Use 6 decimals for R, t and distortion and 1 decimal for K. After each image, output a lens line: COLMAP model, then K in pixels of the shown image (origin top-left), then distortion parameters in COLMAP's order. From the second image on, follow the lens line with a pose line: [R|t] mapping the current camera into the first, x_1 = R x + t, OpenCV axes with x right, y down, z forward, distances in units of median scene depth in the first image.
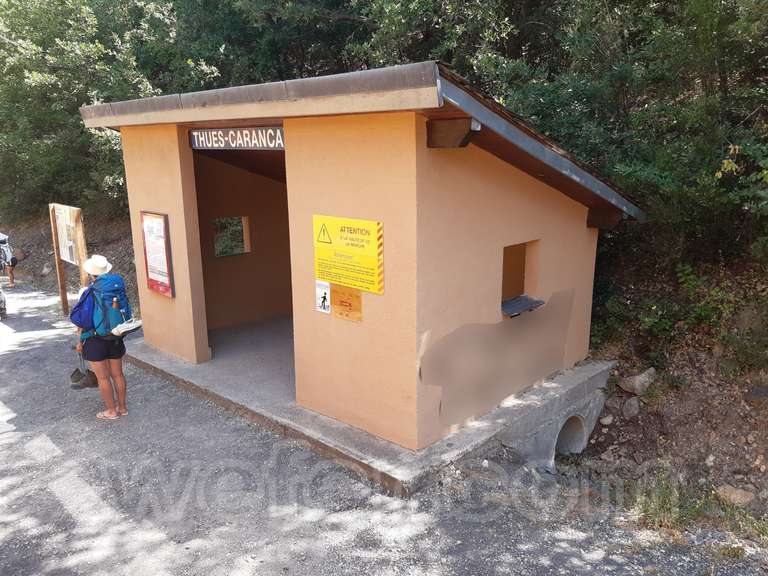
lens RADIAL K [[602.0, 0, 380.2], [0, 602.0, 281.8], [0, 0, 1]] dist [0.096718, -0.165472]
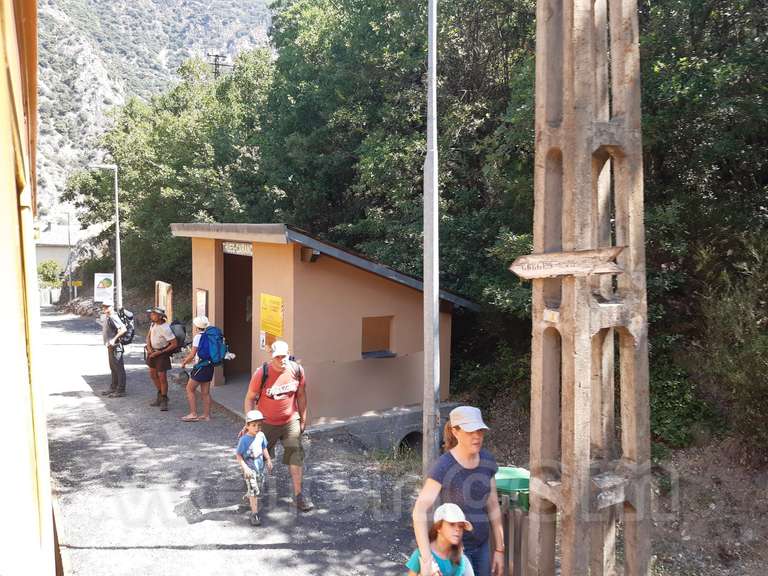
lens RADIAL K [[606.9, 0, 384.0], [0, 606.9, 288.0], [0, 0, 1]] dist [0.098173, -0.154272]
pose [[0.977930, 0.052454, -0.202240, 0.498220], [-0.080020, 0.988196, -0.130636, 0.064627], [0.193000, 0.143936, 0.970584, -0.559841]]
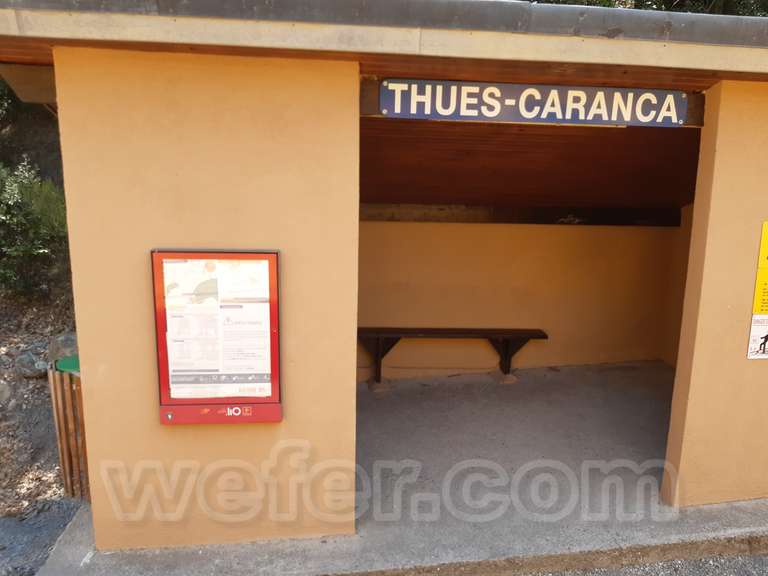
lens RADIAL K [[602.0, 0, 380.2], [0, 602.0, 281.8], [0, 0, 1]] dist [0.096718, -0.165472]
pose [[0.620825, -0.121503, 0.774476, -0.759496], [0.138443, 0.989382, 0.044241, -0.109944], [-0.771628, 0.079754, 0.631054, 0.730457]]
